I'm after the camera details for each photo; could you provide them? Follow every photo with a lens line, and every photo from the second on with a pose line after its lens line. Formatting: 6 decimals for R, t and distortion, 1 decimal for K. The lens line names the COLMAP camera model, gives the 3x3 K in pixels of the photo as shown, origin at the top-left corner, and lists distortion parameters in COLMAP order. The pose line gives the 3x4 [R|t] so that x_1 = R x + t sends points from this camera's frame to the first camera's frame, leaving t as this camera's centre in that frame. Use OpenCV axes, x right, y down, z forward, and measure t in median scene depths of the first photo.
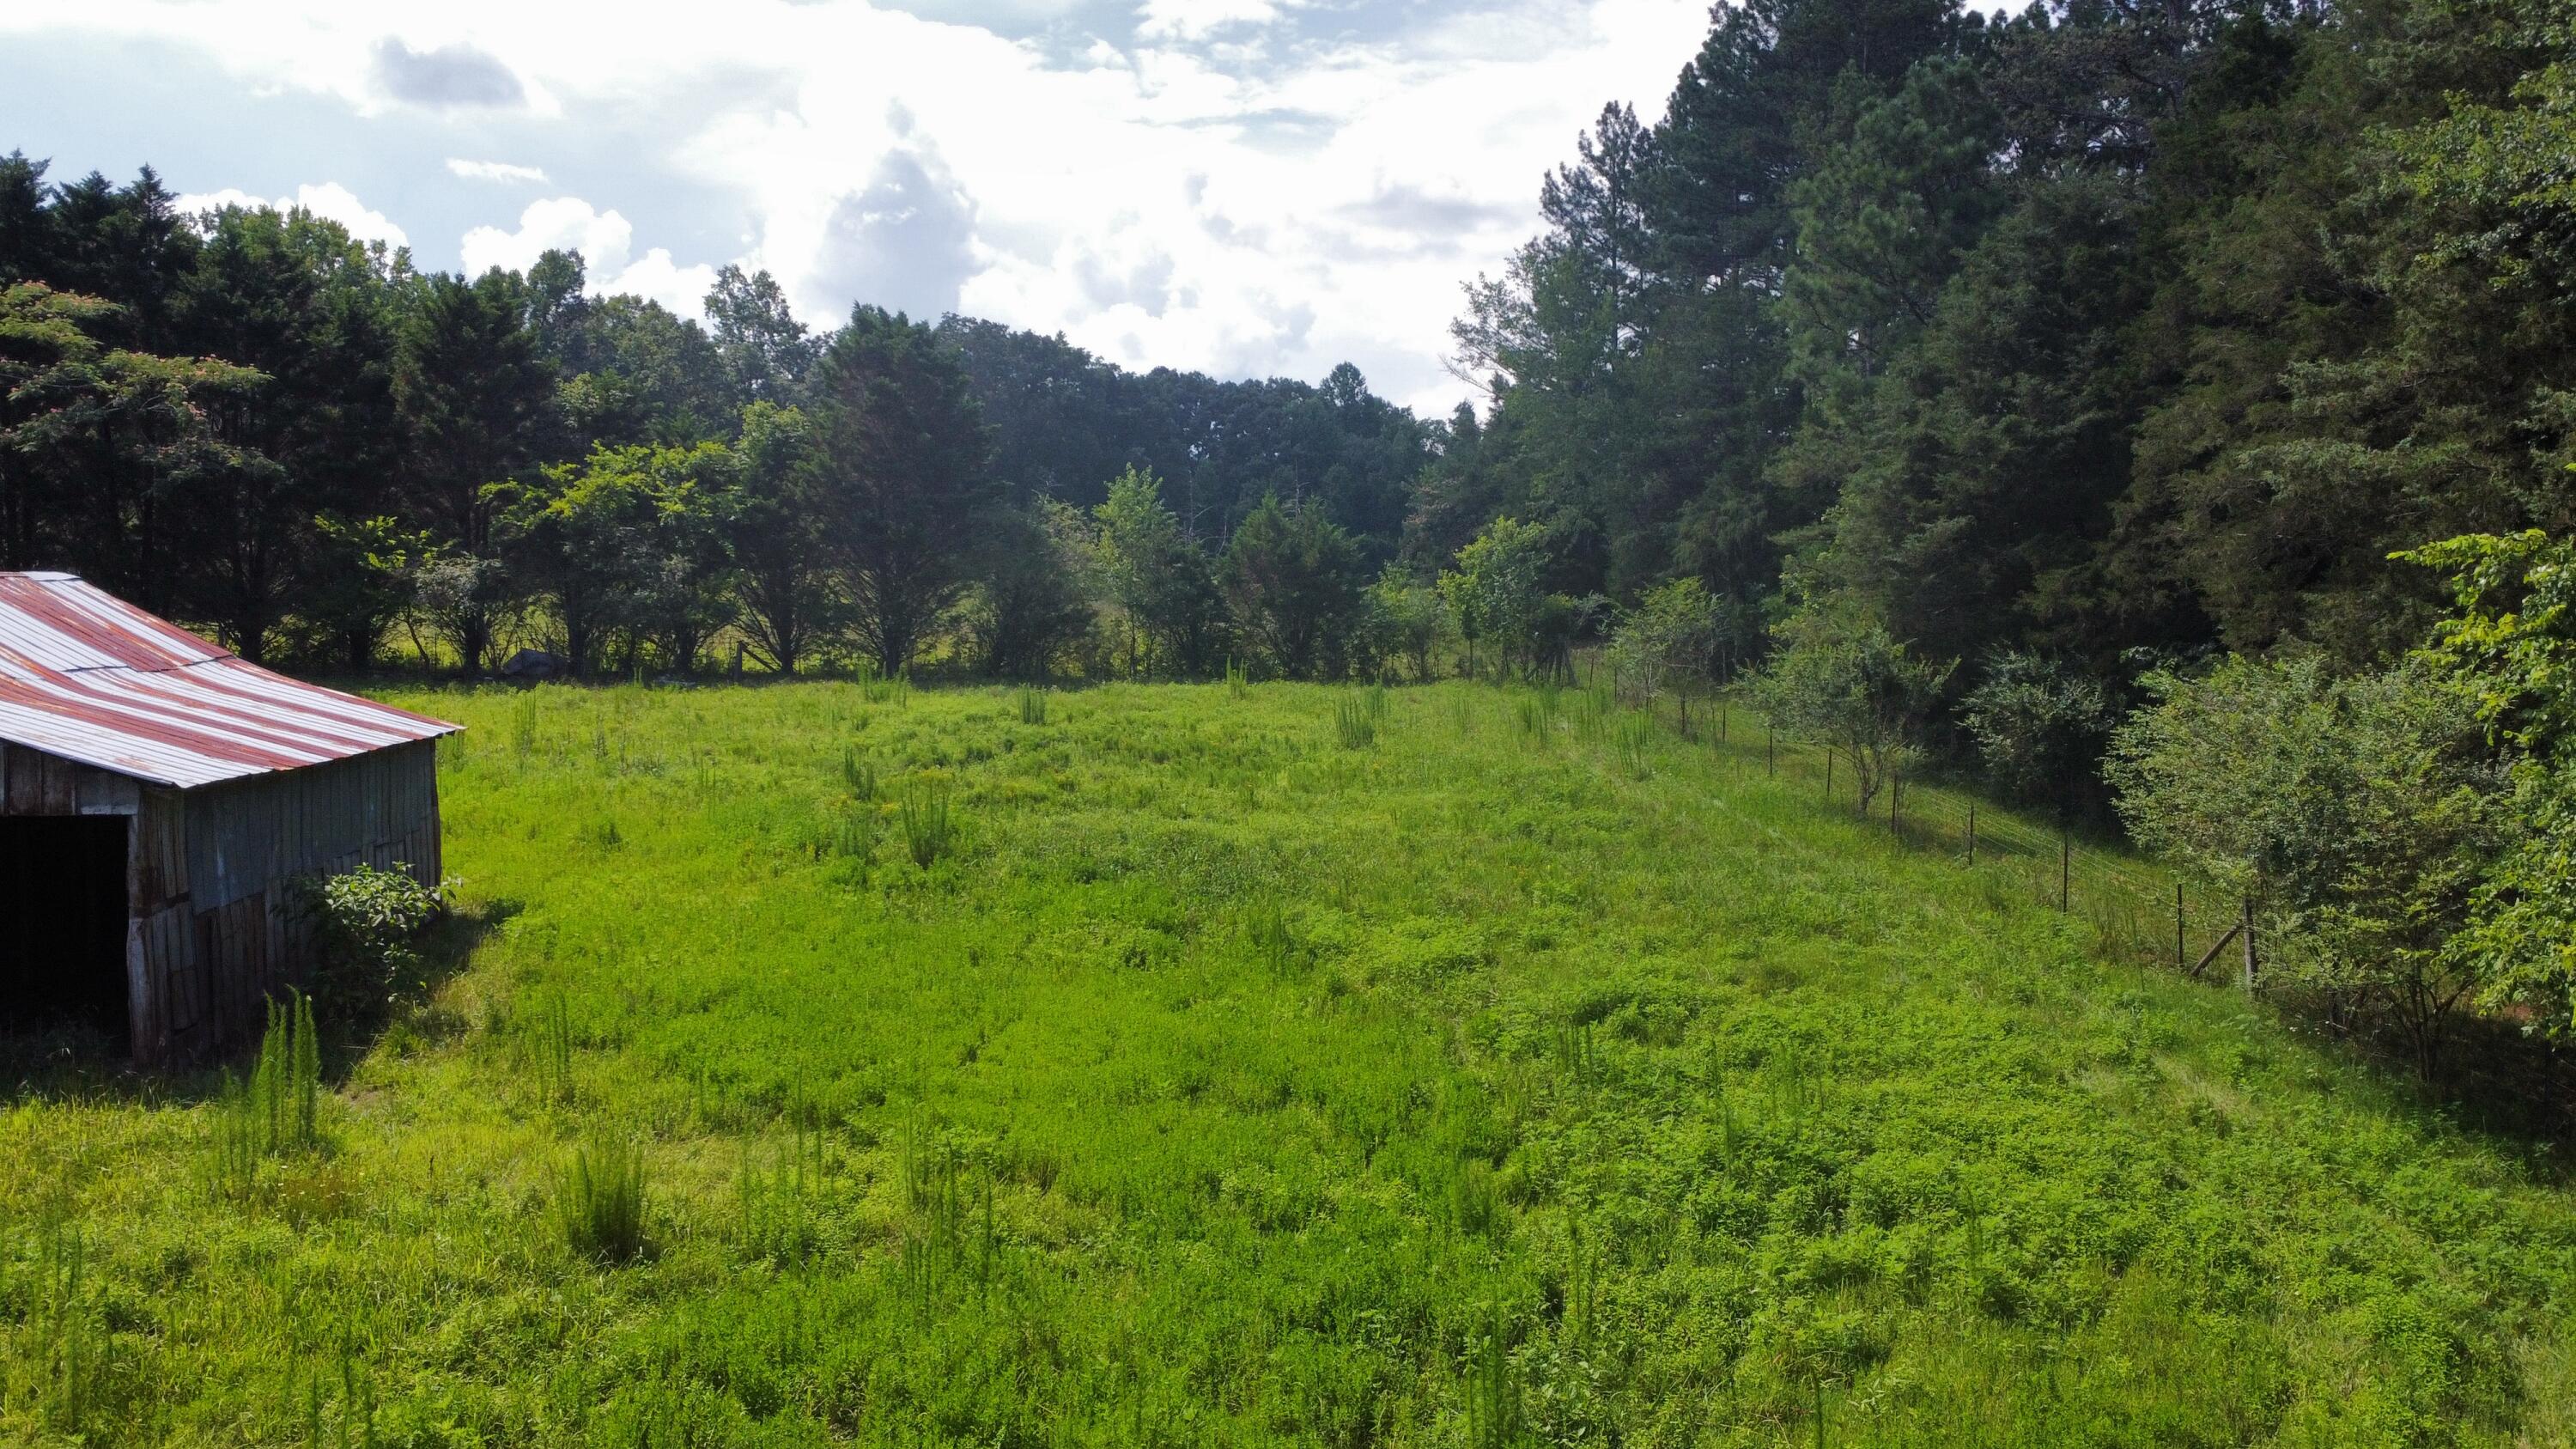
lens RADIAL K [[1935.4, 0, 1275.4], [0, 1935.4, 720.2], [0, 0, 1]] dist [0.004401, -0.005305]
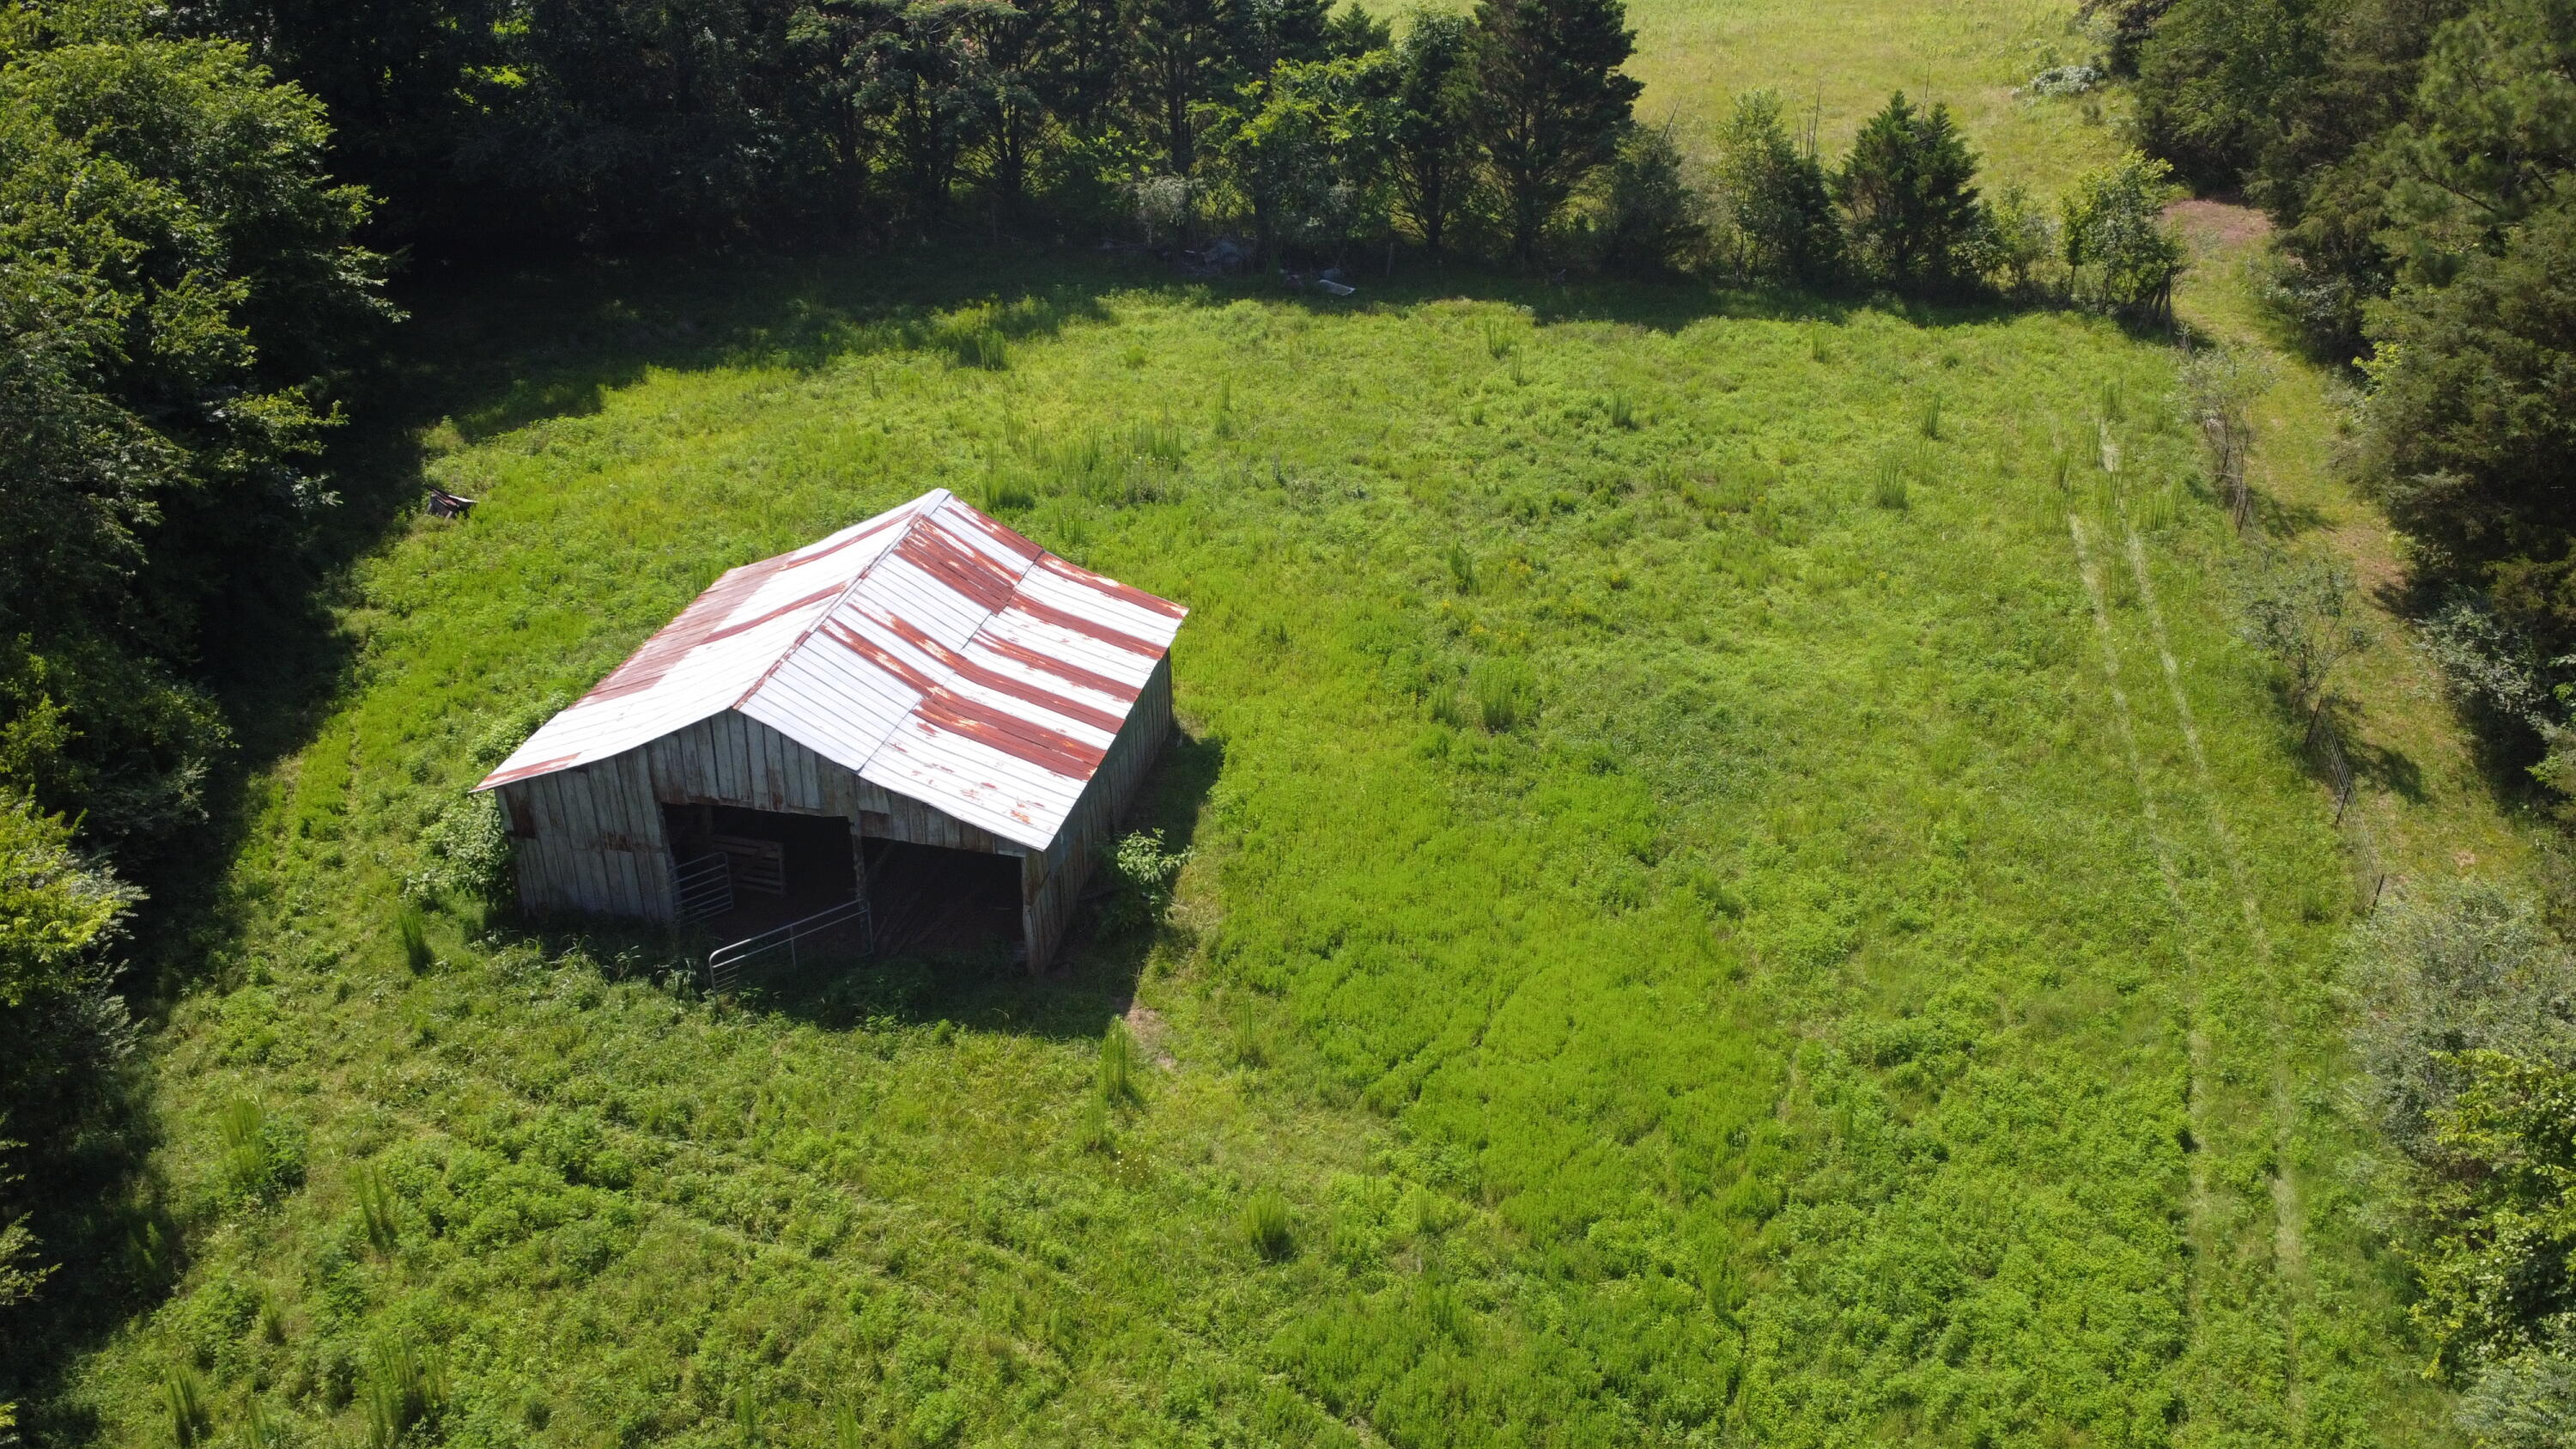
lens RADIAL K [[1935.4, 0, 1275.4], [0, 1935.4, 720.2], [0, 0, 1]] dist [0.004401, -0.005305]
pose [[0.942594, 0.159302, -0.293495, 0.046338], [-0.018667, 0.902644, 0.429982, -0.294283], [0.333419, -0.399820, 0.853801, -0.138745]]
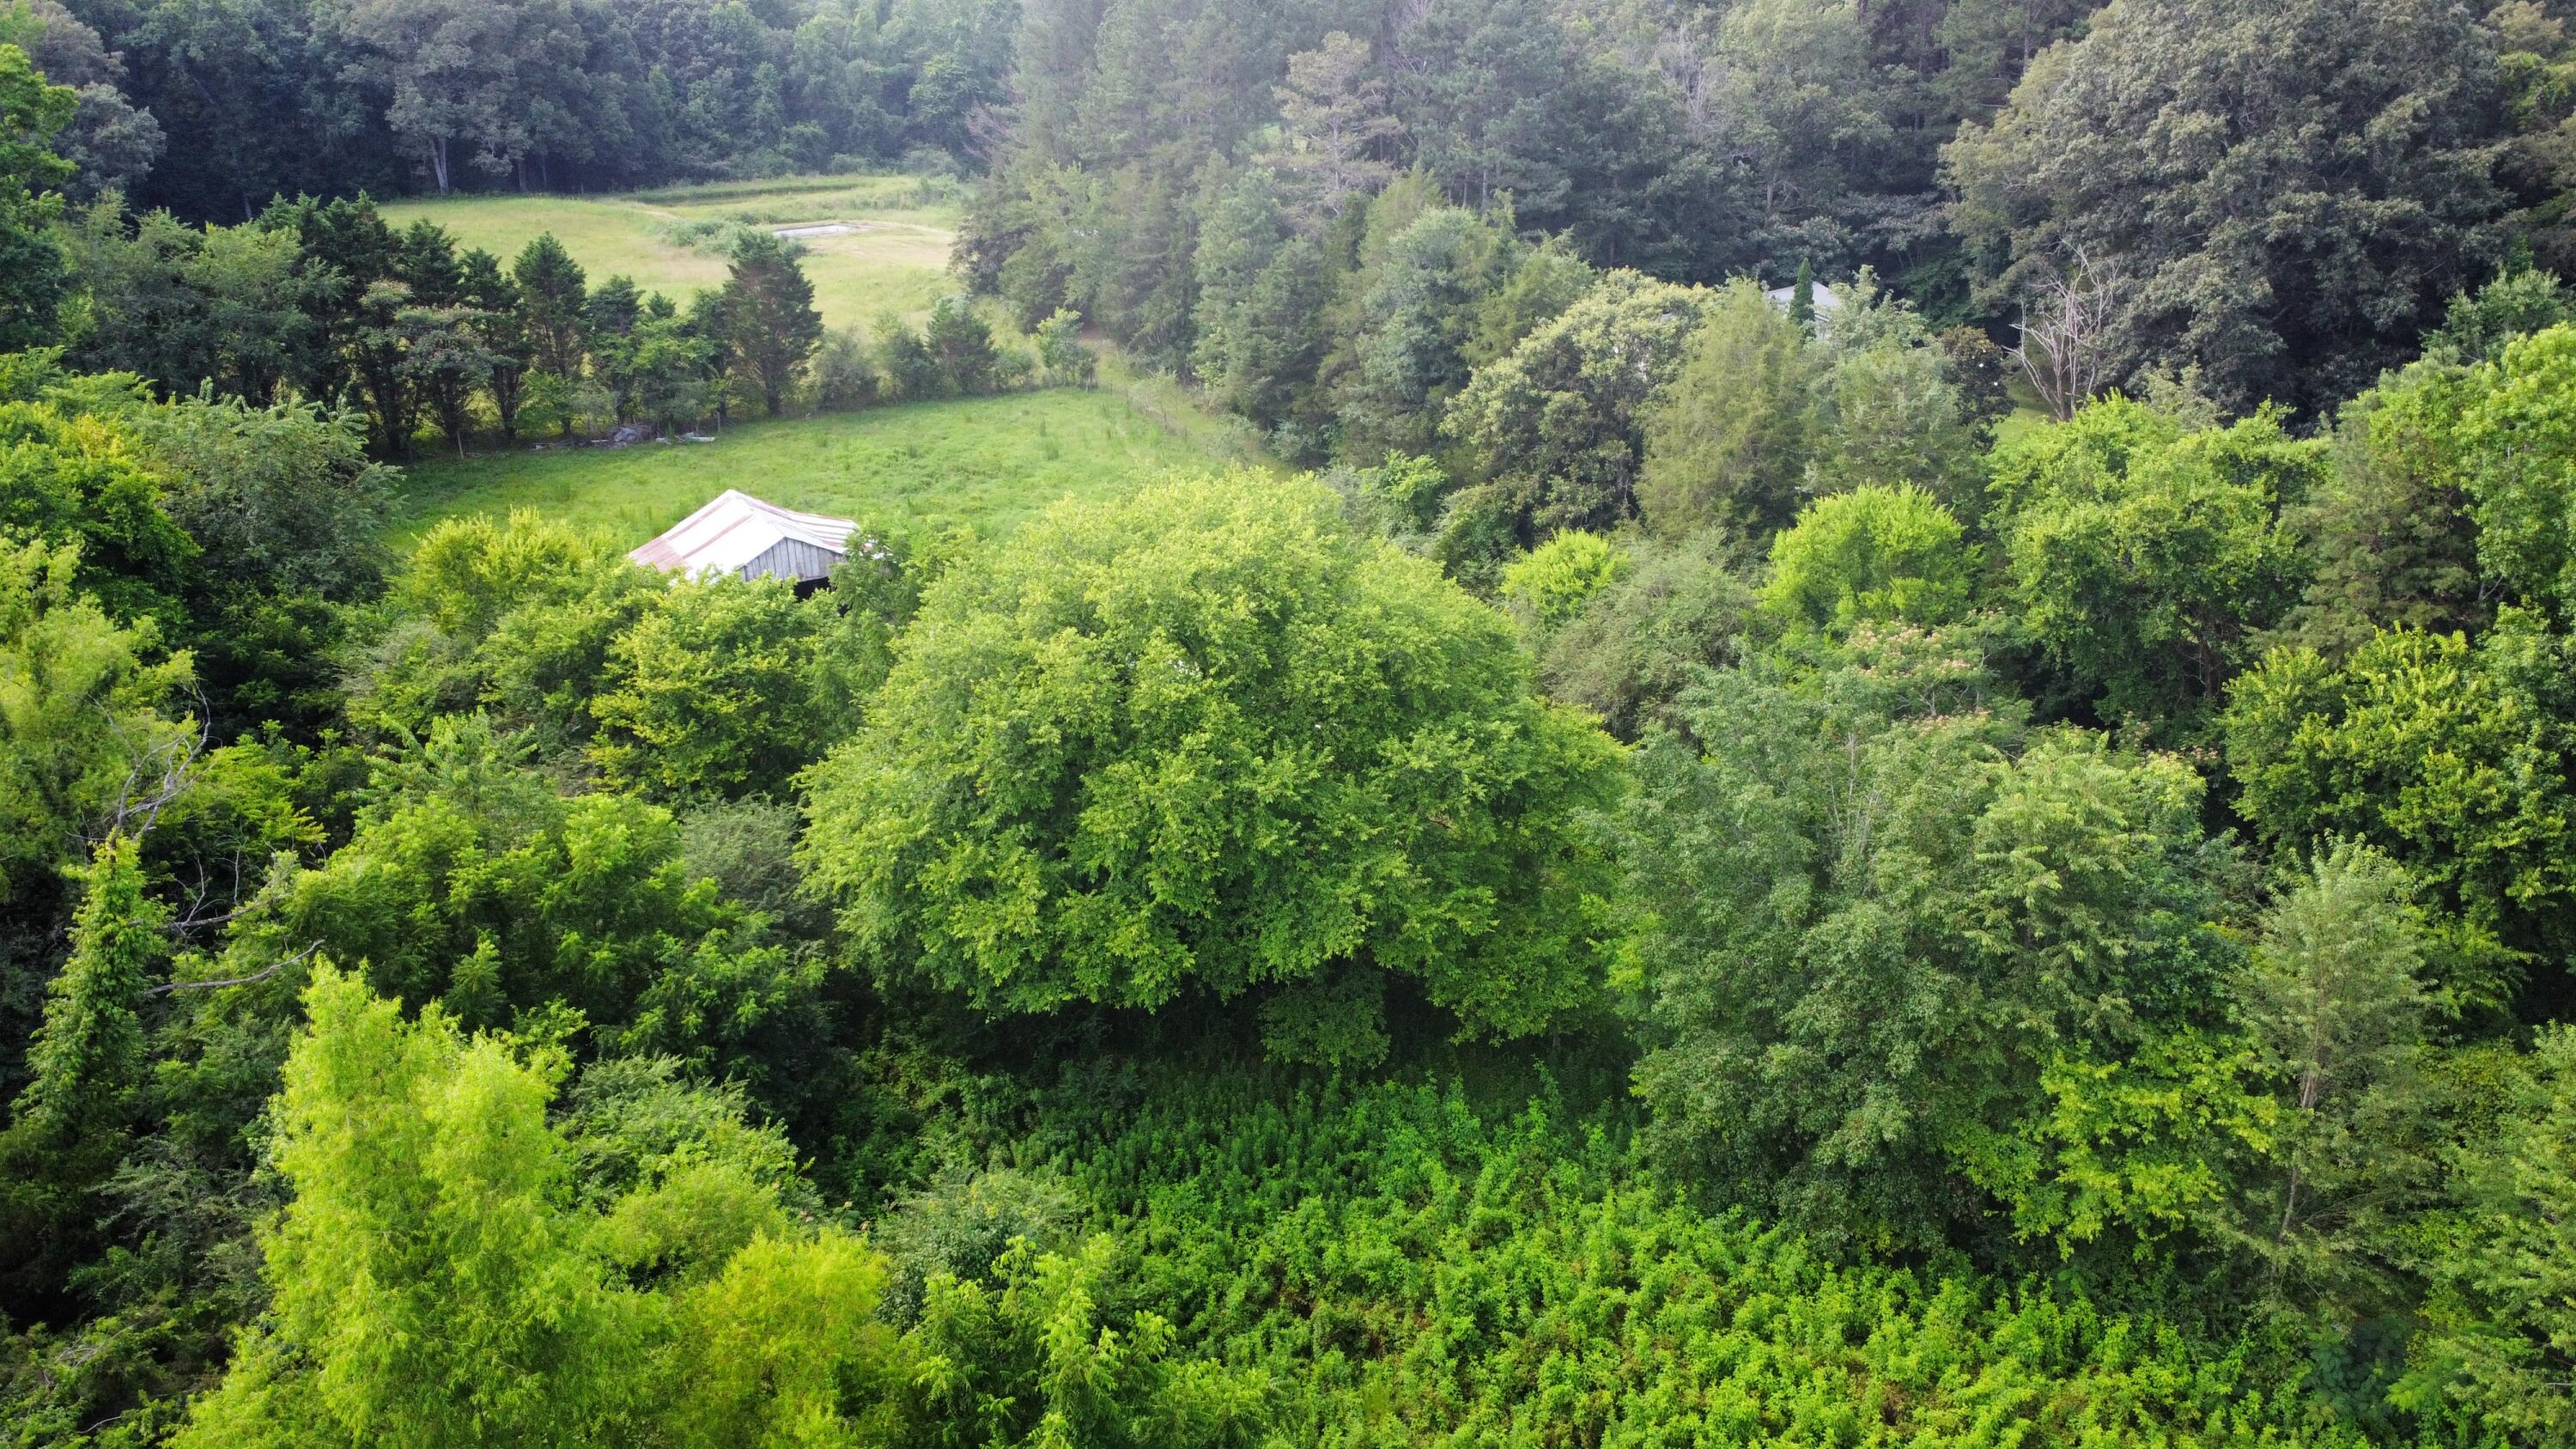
lens RADIAL K [[1935.4, 0, 1275.4], [0, 1935.4, 720.2], [0, 0, 1]] dist [0.004401, -0.005305]
pose [[0.937670, -0.145580, 0.315565, -0.443170], [0.049247, 0.954530, 0.294020, -0.323323], [-0.344019, -0.260153, 0.902203, -1.238980]]
